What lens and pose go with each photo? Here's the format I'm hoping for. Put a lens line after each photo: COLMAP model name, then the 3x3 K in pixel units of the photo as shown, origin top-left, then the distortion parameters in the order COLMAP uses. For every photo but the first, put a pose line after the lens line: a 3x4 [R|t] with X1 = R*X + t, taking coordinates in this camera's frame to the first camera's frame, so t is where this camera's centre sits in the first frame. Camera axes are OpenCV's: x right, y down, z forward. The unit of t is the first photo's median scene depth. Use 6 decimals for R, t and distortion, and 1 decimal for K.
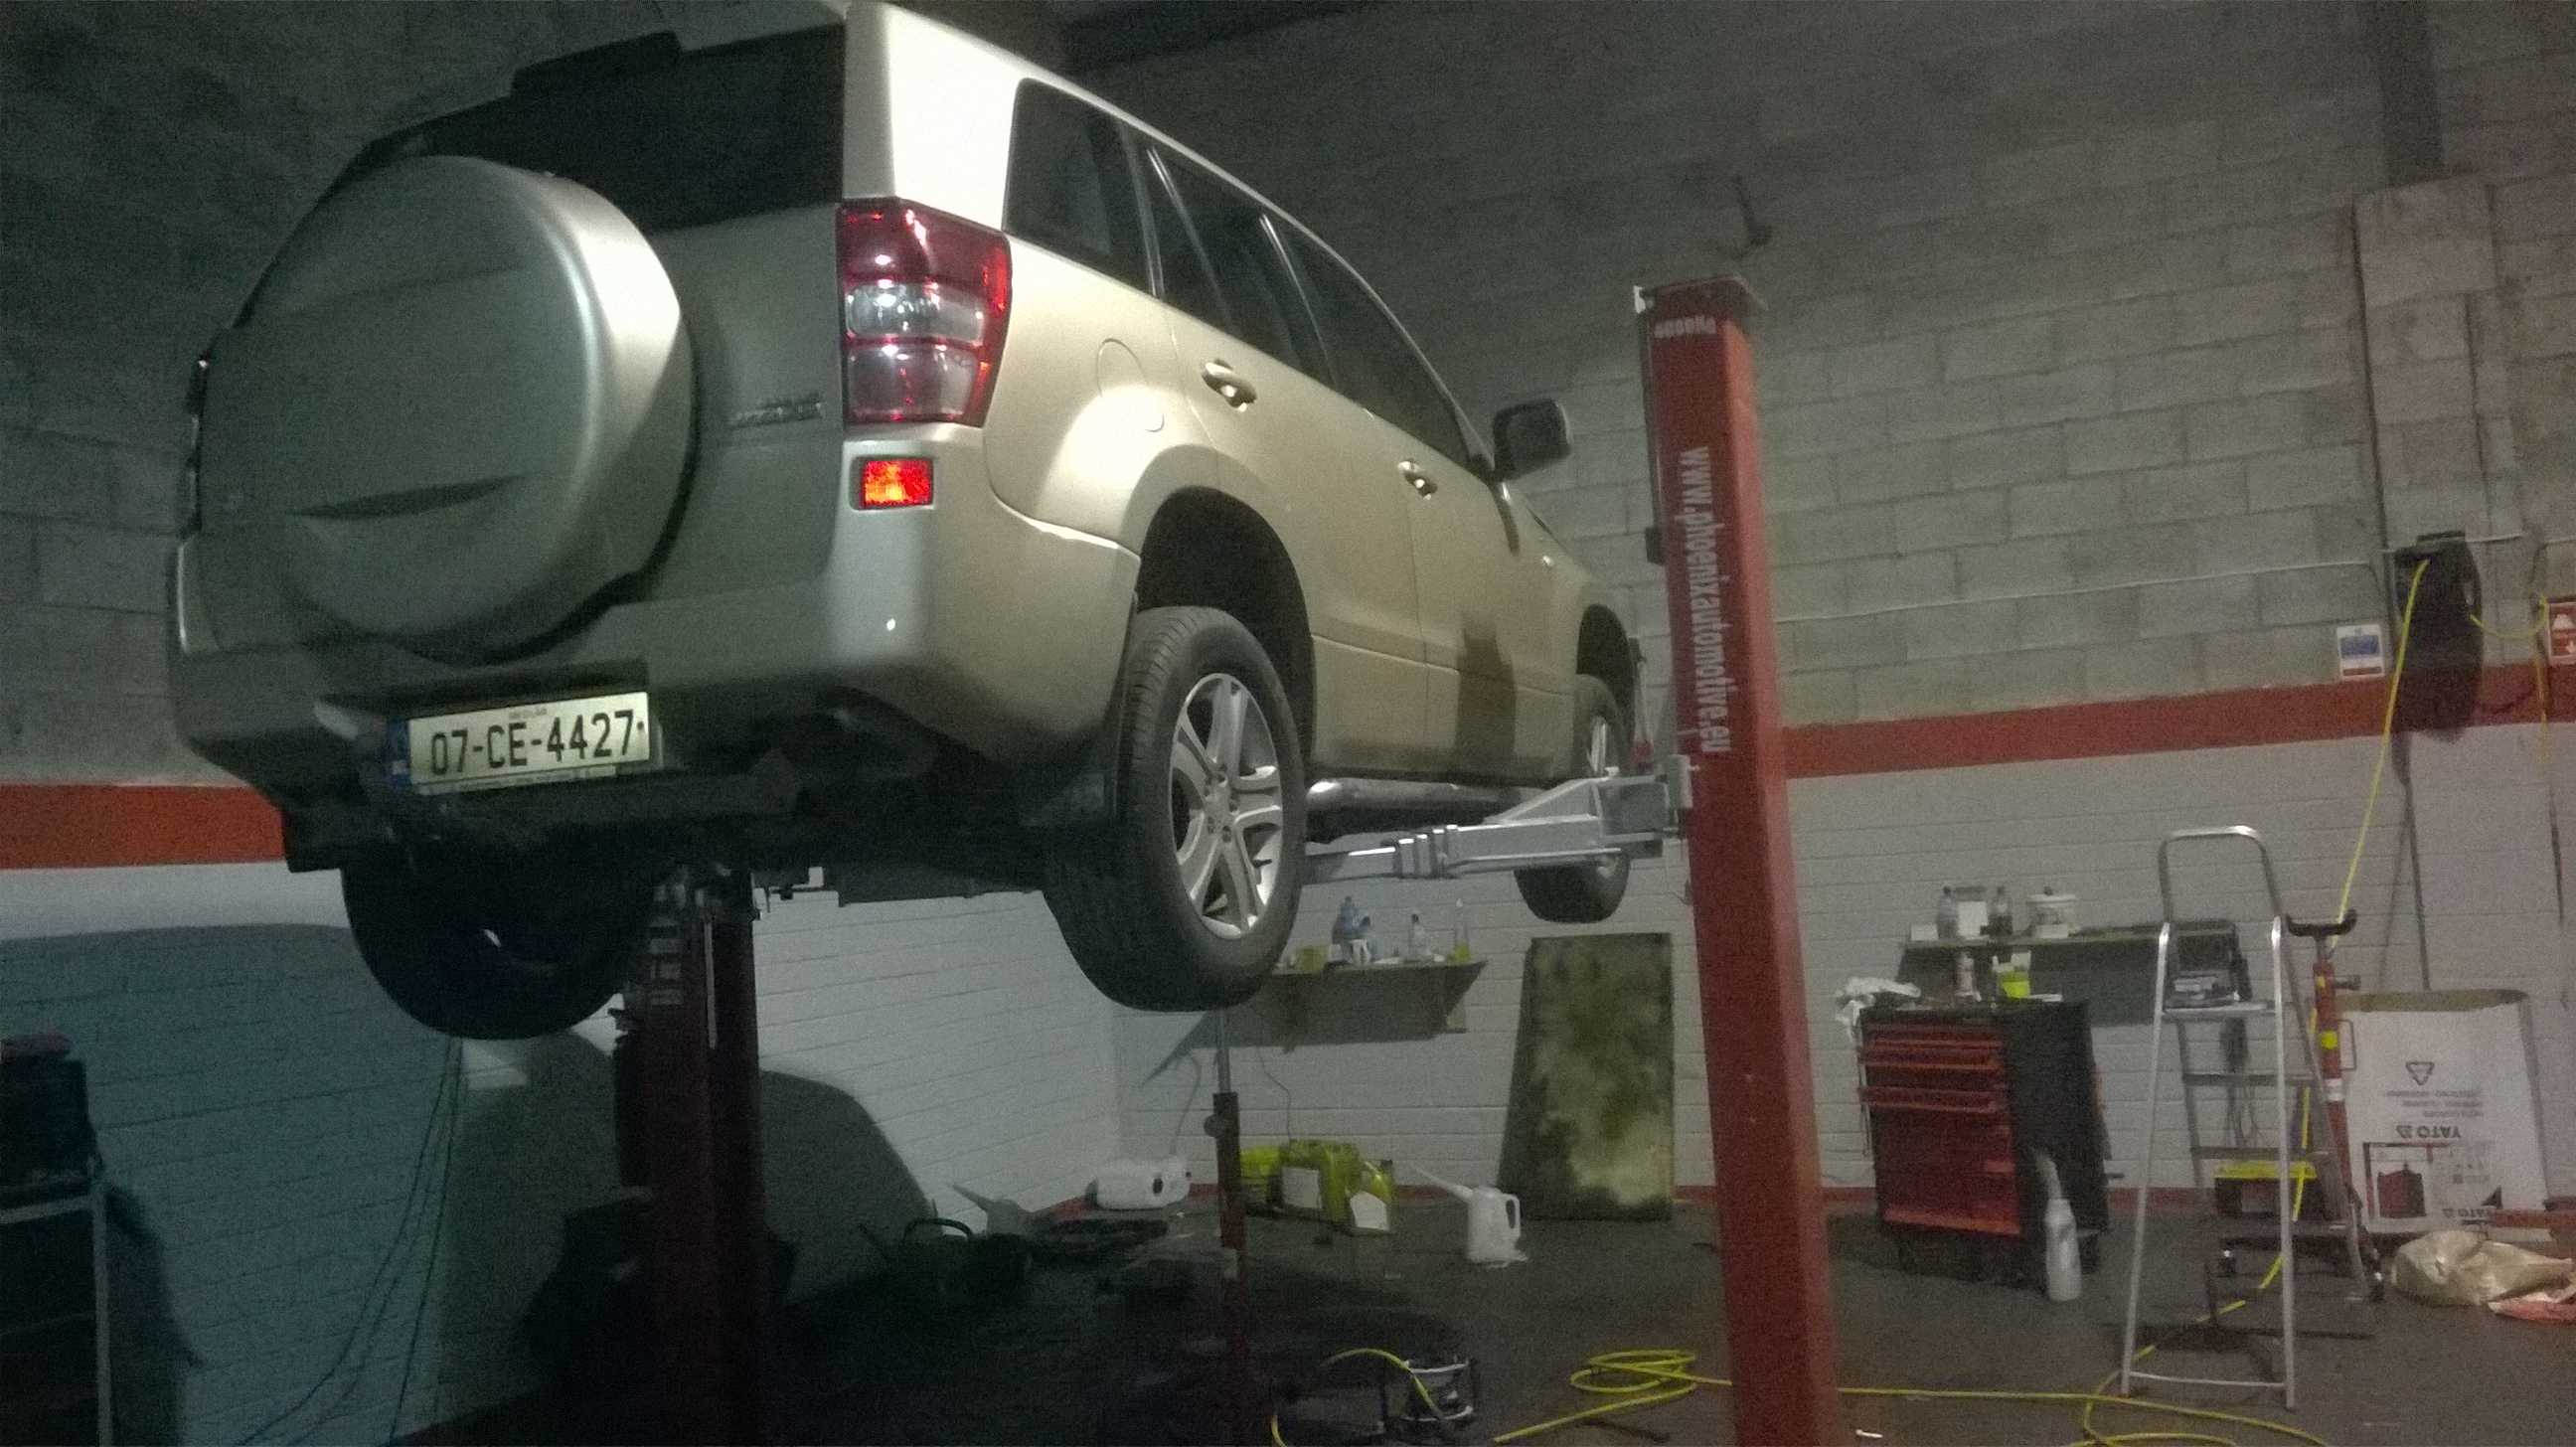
lens RADIAL K [[2174.8, 0, 1288.0], [0, 2174.8, 723.5], [0, 0, 1]] dist [0.059817, -0.141943]
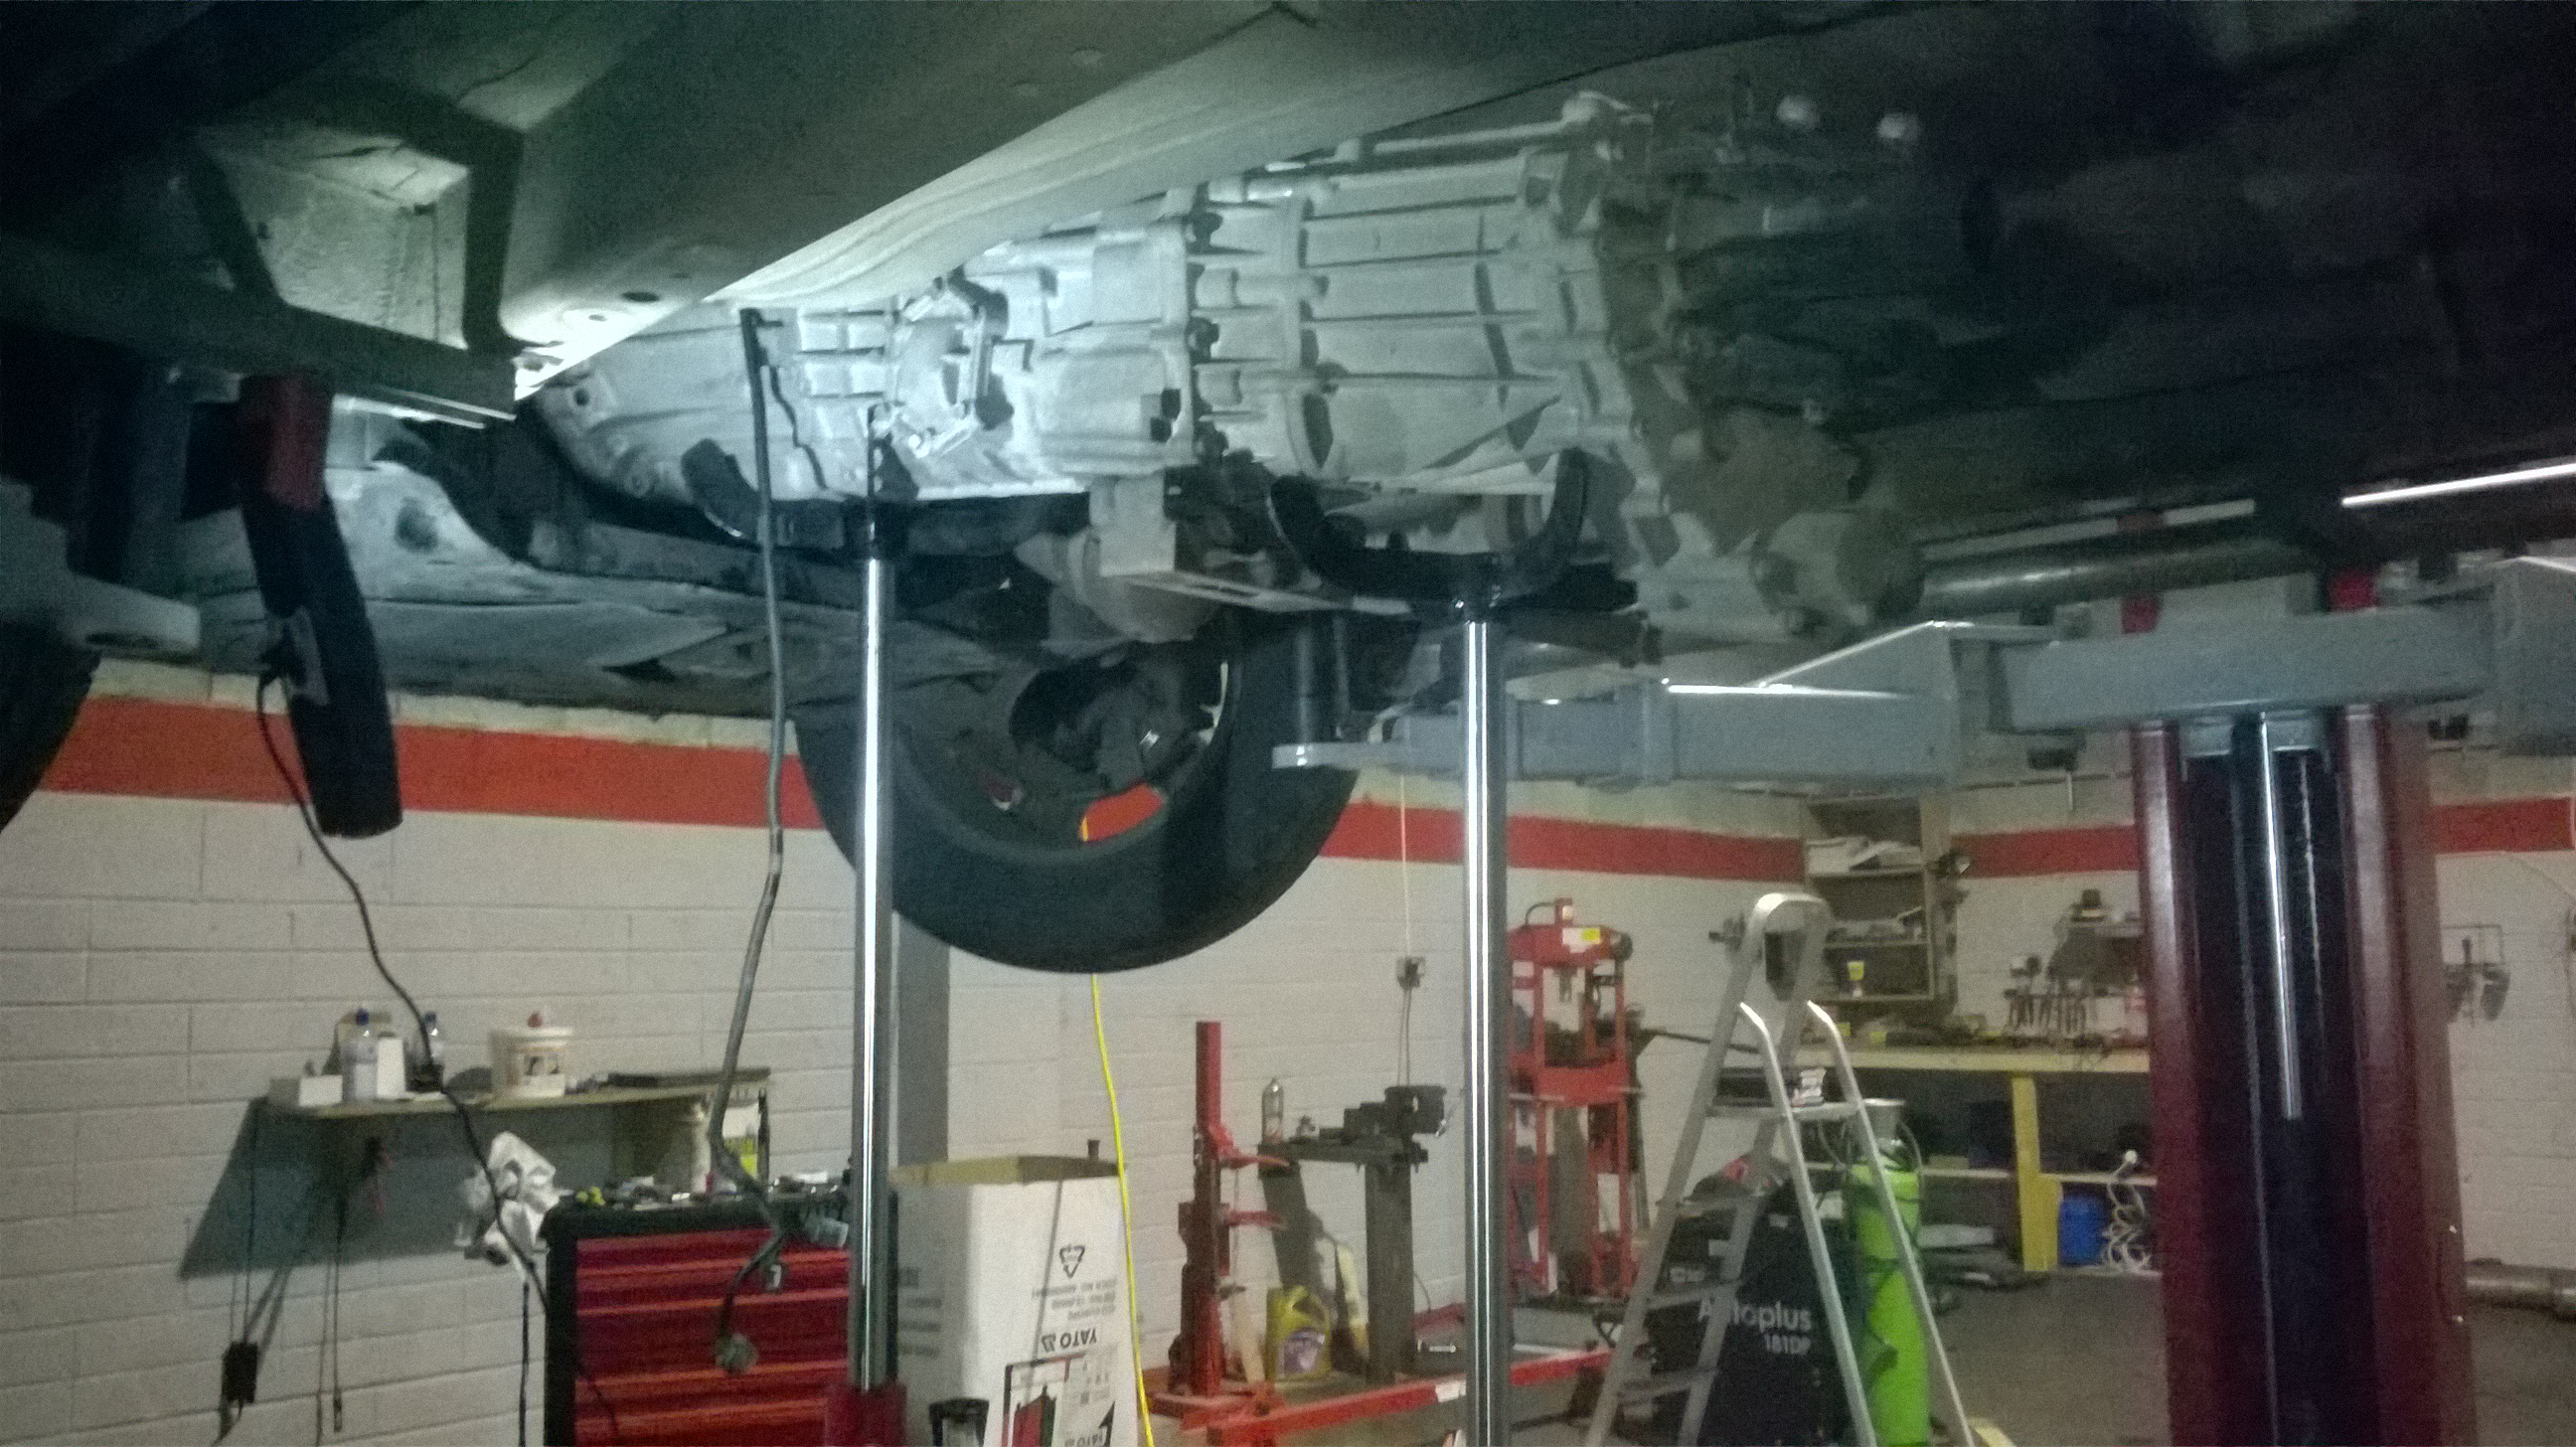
lens RADIAL K [[2170.2, 0, 1288.0], [0, 2170.2, 723.5], [0, 0, 1]] dist [0.112121, -0.233373]
pose [[0.273963, 0.172884, 0.946074, -0.185126], [-0.061313, 0.984849, -0.162215, 0.077113], [-0.959784, -0.013566, 0.280412, 0.589083]]
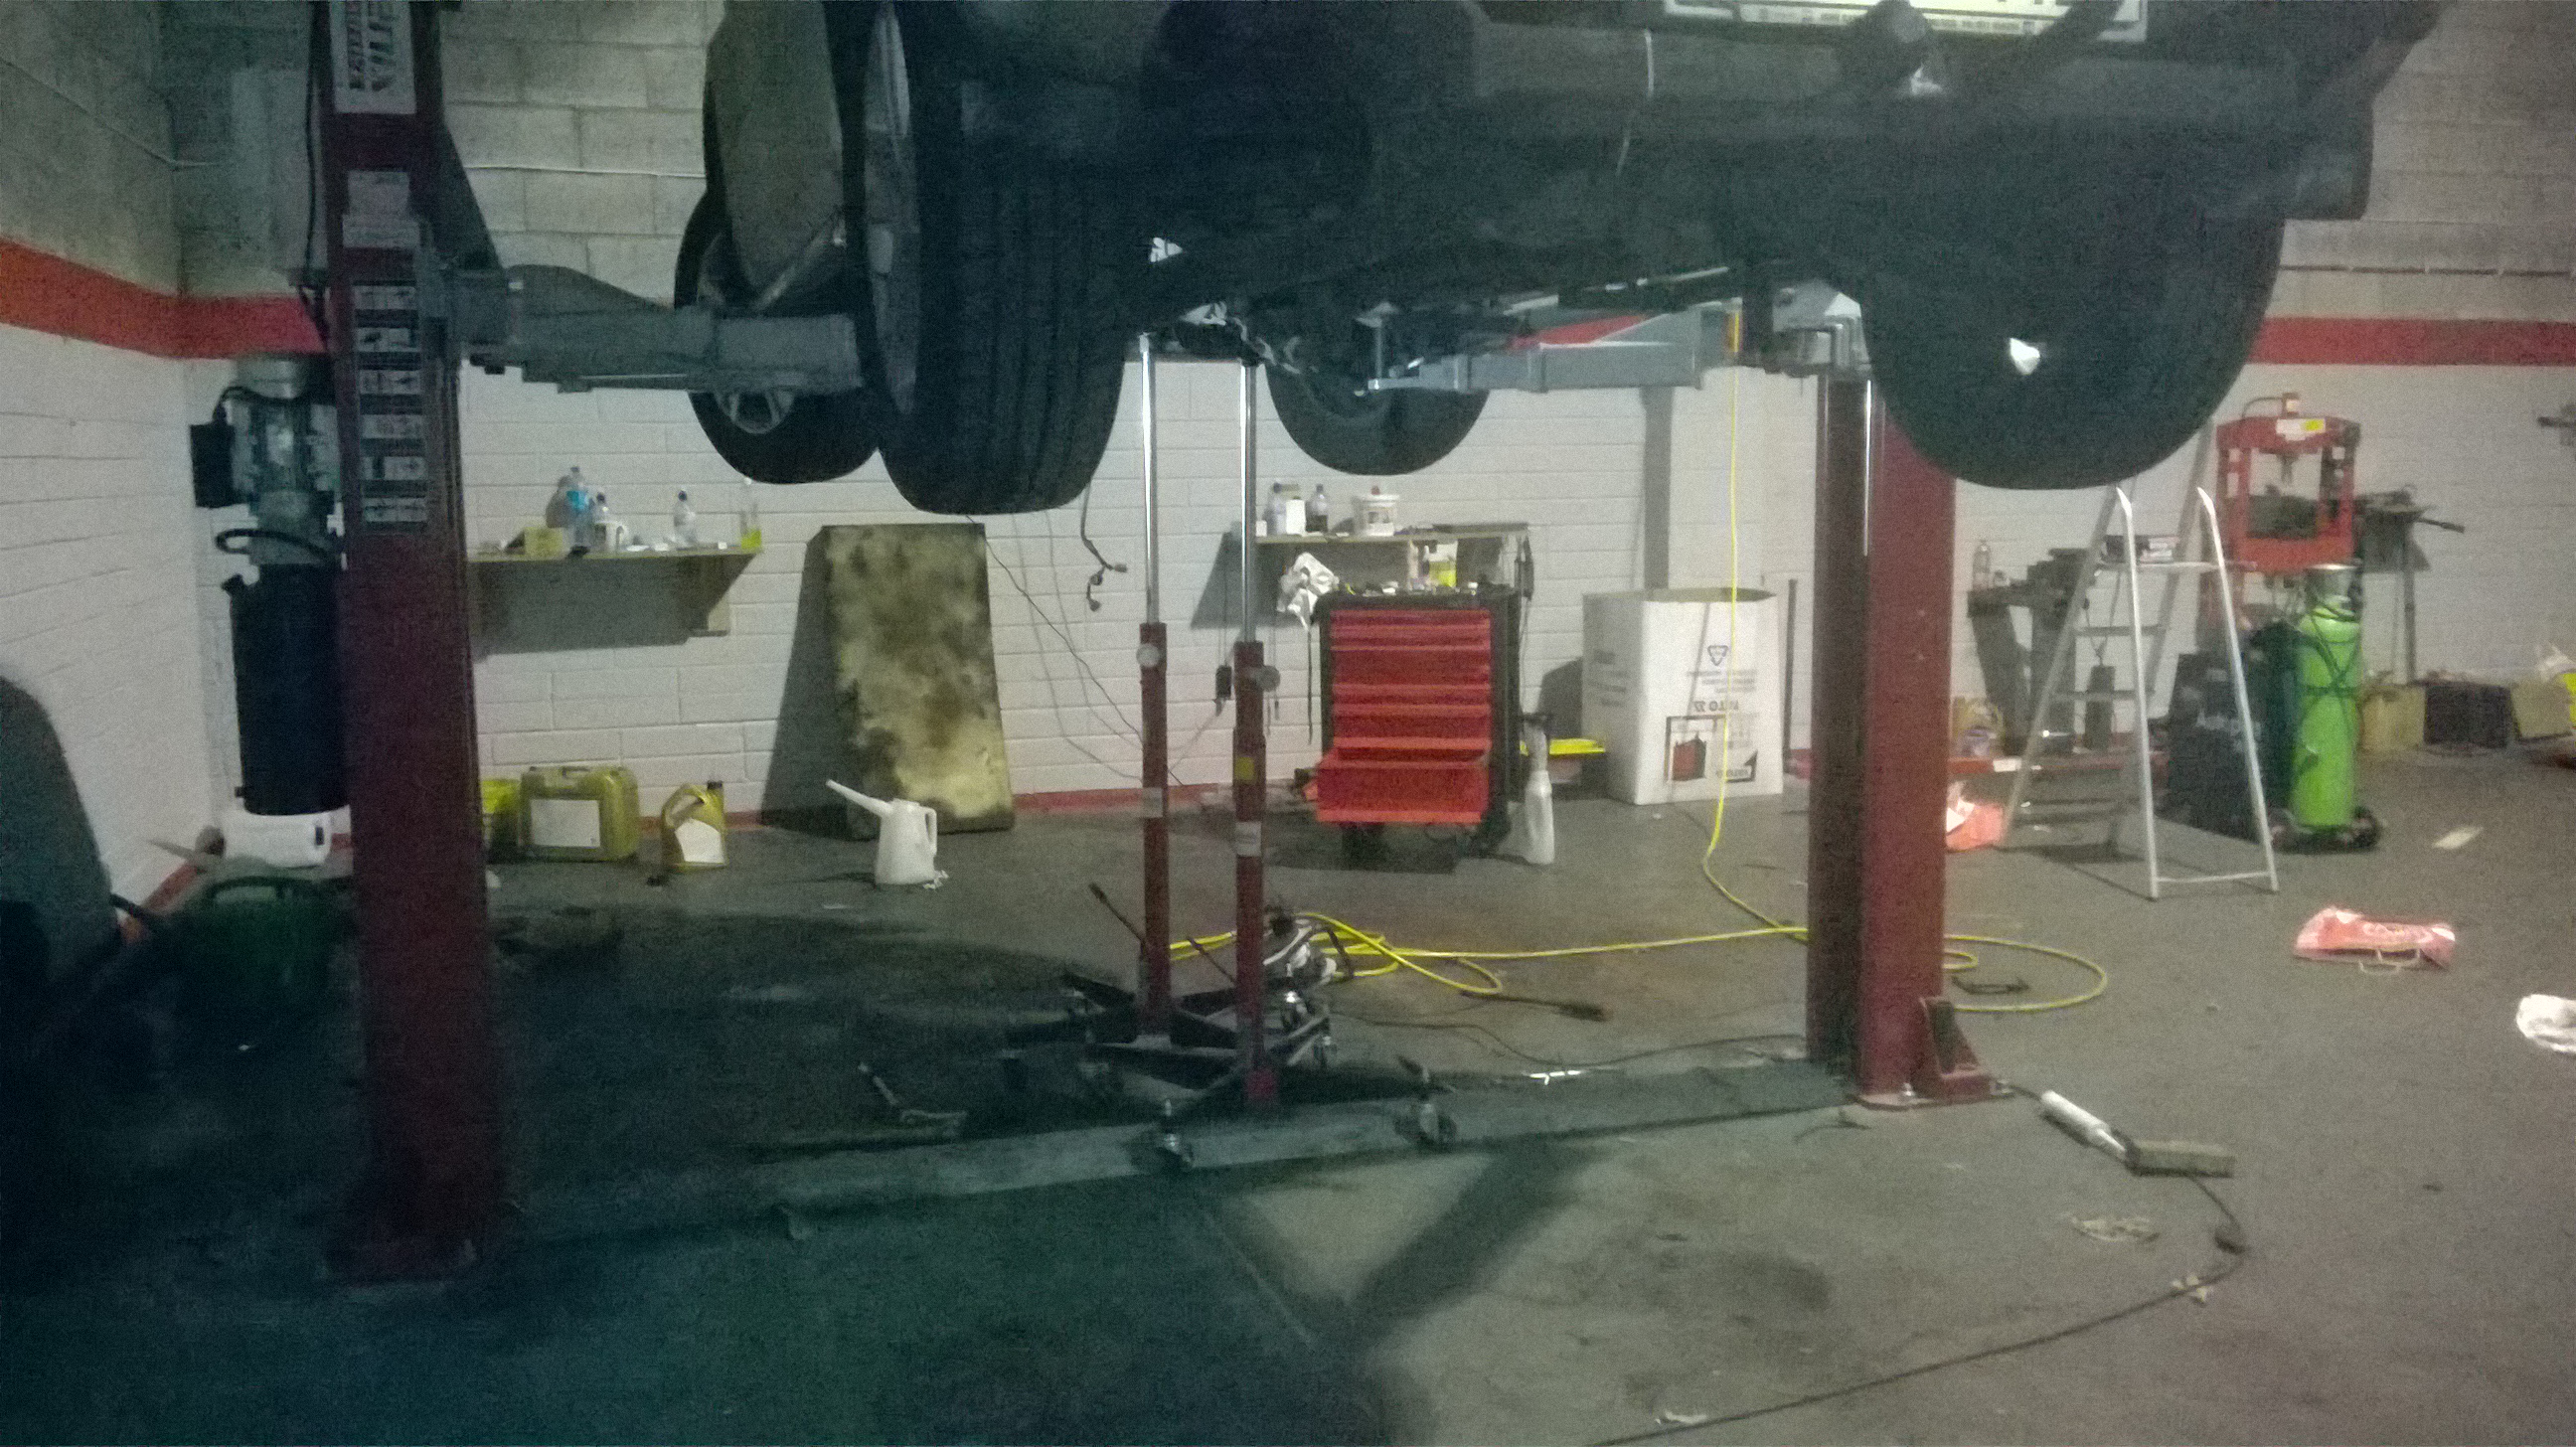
lens RADIAL K [[2174.8, 0, 1288.0], [0, 2174.8, 723.5], [0, 0, 1]] dist [0.059817, -0.141943]
pose [[0.746631, -0.022975, 0.664841, -0.344491], [-0.077252, 0.989647, 0.120955, 0.060981], [-0.660737, -0.141669, 0.737127, 0.244835]]
